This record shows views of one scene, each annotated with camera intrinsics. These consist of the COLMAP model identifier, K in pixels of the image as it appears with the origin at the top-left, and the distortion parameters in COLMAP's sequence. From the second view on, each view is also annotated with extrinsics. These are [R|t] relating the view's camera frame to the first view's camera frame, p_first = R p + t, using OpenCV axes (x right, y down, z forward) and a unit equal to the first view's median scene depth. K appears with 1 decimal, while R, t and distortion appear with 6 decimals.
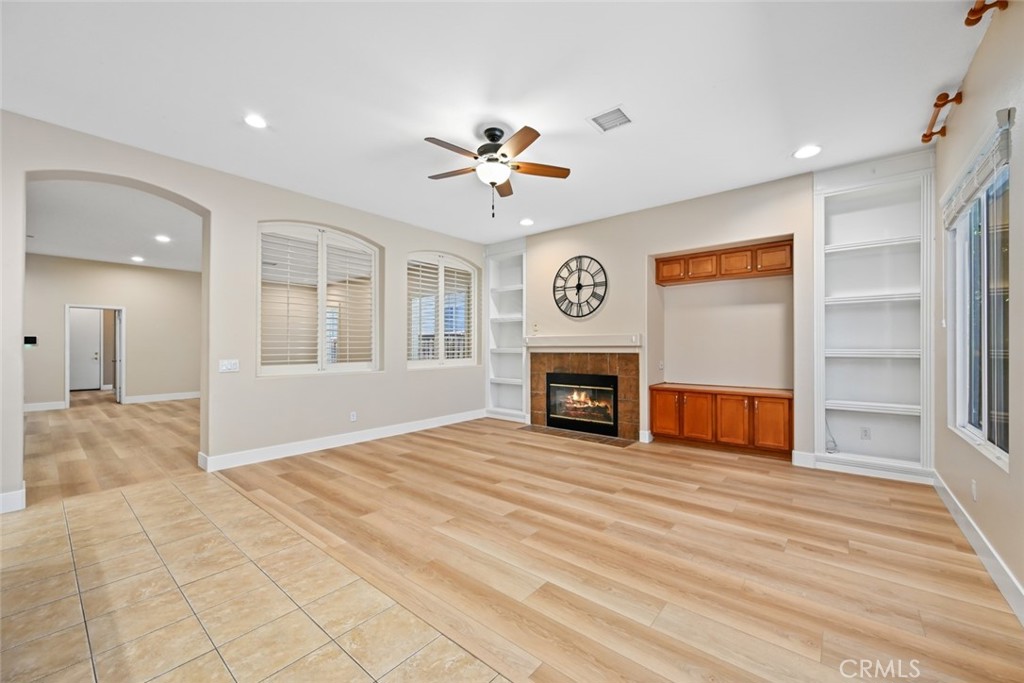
lens RADIAL K [[400.1, 0, 510.0], [0, 400.1, 344.3], [0, 0, 1]] dist [0.000041, 0.000123]
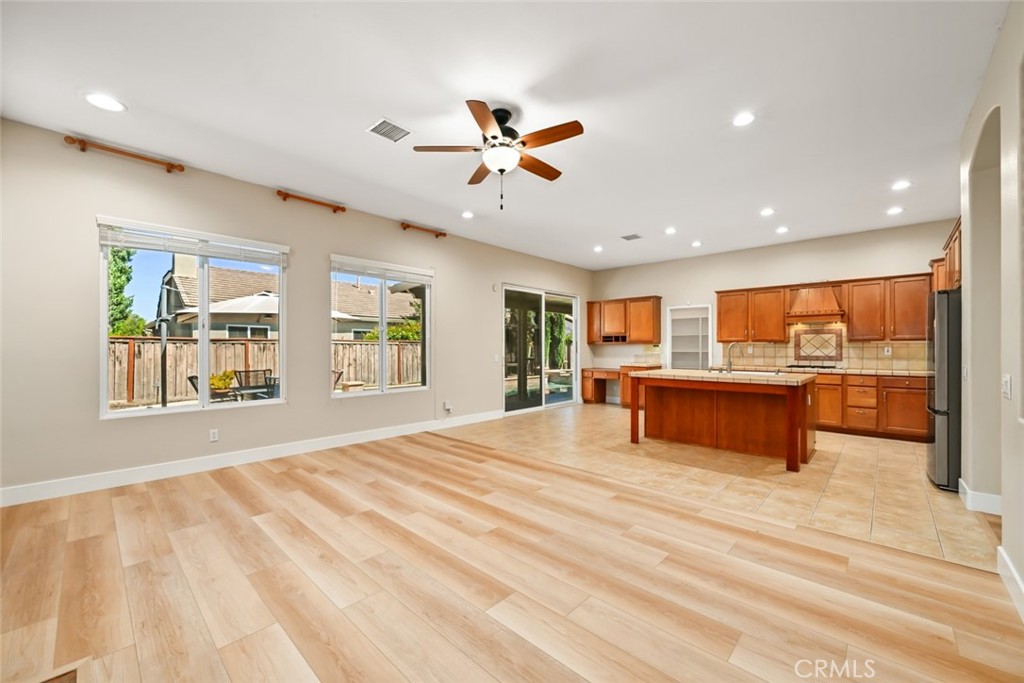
lens RADIAL K [[400.1, 0, 510.2], [0, 400.1, 345.6], [0, 0, 1]] dist [0.000041, 0.000123]
pose [[-0.998209, 0.000158, 0.059825, -0.072643], [-0.000486, 0.999942, -0.010755, 0.005616], [-0.059823, -0.010764, -0.998151, 1.192962]]
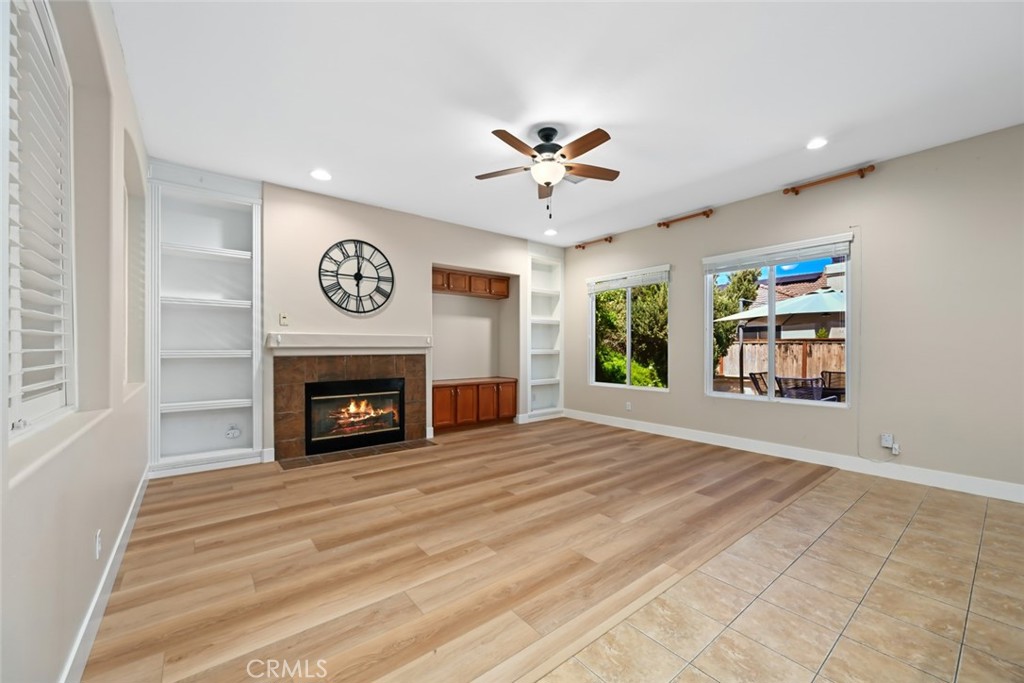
lens RADIAL K [[400.1, 0, 523.9], [0, 400.1, 346.7], [0, 0, 1]] dist [0.000041, 0.000123]
pose [[0.188440, 0.005627, 0.982069, -0.642662], [-0.006123, 0.999971, -0.004555, 0.005846], [-0.982066, -0.005155, 0.188469, 0.541787]]
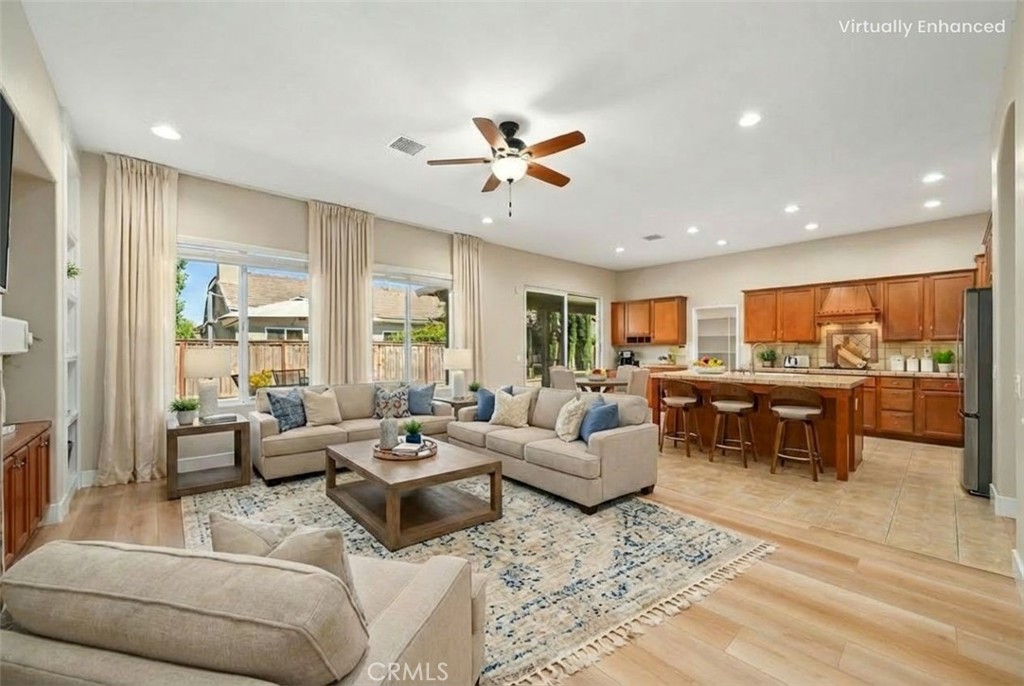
lens RADIAL K [[405.3, 0, 511.1], [0, 405.3, 349.9], [0, 0, 1]] dist [0.000061, -0.000077]
pose [[-0.990825, 0.000512, 0.135150, -0.109115], [-0.000091, 0.999990, -0.004457, 0.008174], [-0.135151, -0.004428, -0.990815, 1.228694]]
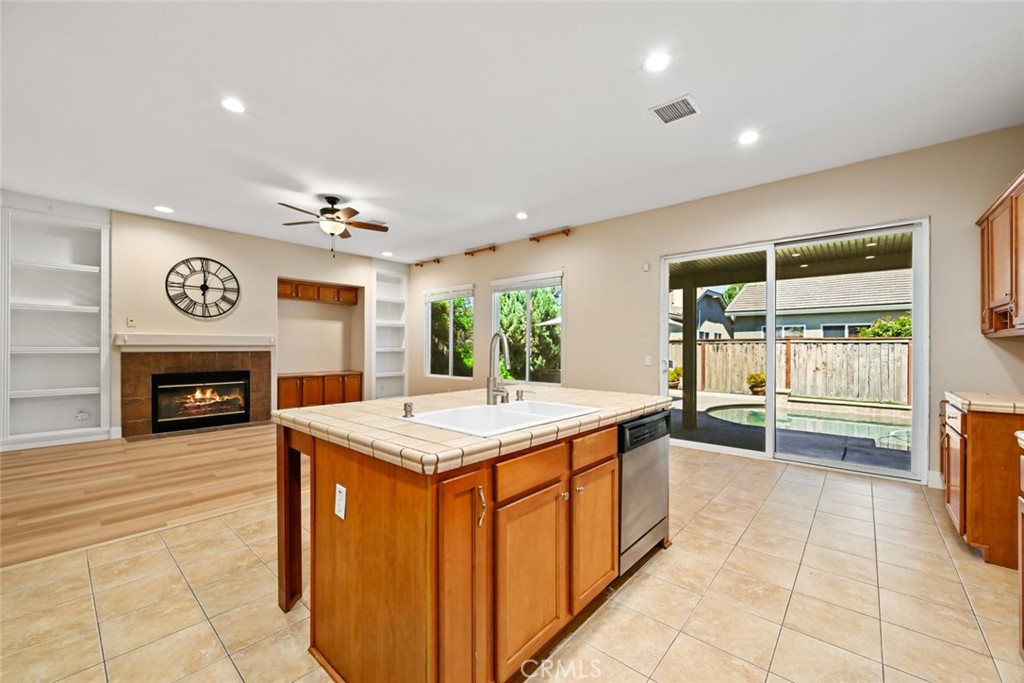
lens RADIAL K [[400.1, 0, 521.8], [0, 400.1, 345.7], [0, 0, 1]] dist [0.000041, 0.000123]
pose [[0.010317, 0.004159, 0.999938, -0.929701], [-0.008984, 0.999951, -0.004066, 0.002944], [-0.999906, -0.008941, 0.010354, 0.182331]]
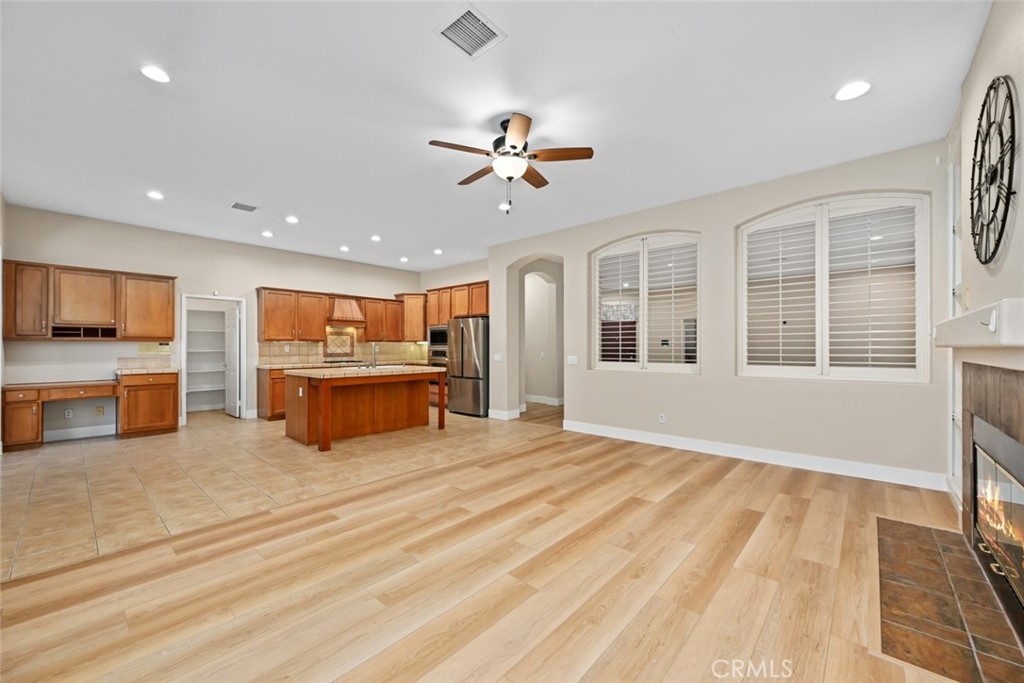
lens RADIAL K [[400.1, 0, 521.7], [0, 400.1, 344.1], [0, 0, 1]] dist [0.000041, 0.000123]
pose [[-0.021149, -0.005298, -0.999762, 0.572996], [0.005937, 0.999968, -0.005424, 0.001954], [0.999759, -0.006051, -0.021117, 0.651451]]
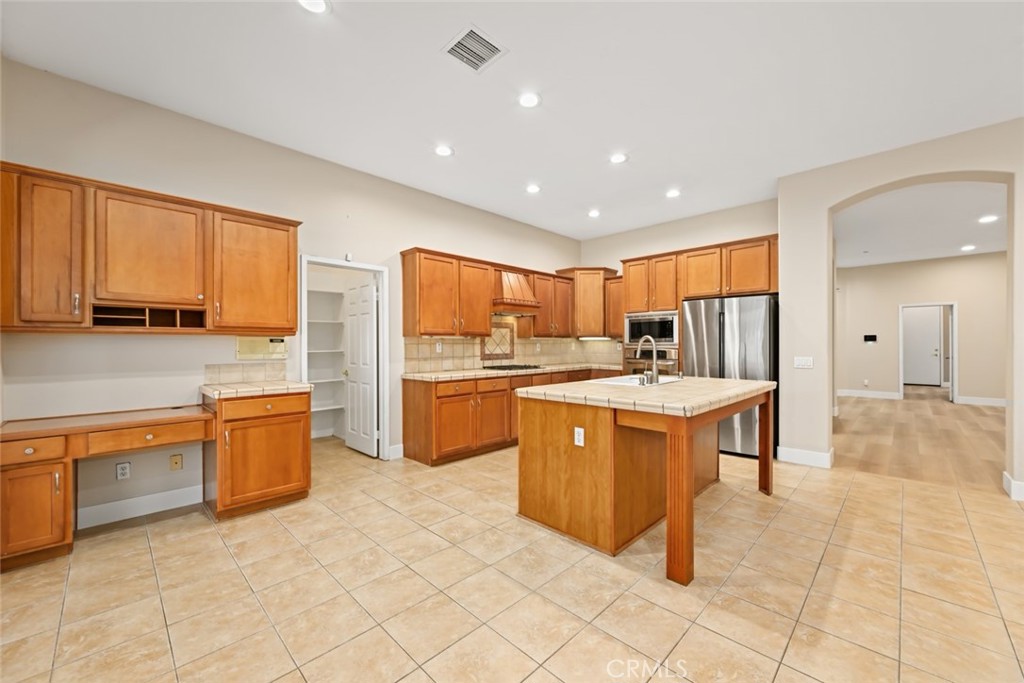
lens RADIAL K [[400.1, 0, 522.0], [0, 400.1, 343.4], [0, 0, 1]] dist [0.000041, 0.000123]
pose [[-0.067625, -0.003114, -0.997706, 0.084757], [0.008953, 0.999953, -0.003728, 0.000867], [0.997671, -0.009184, -0.067594, 0.055804]]
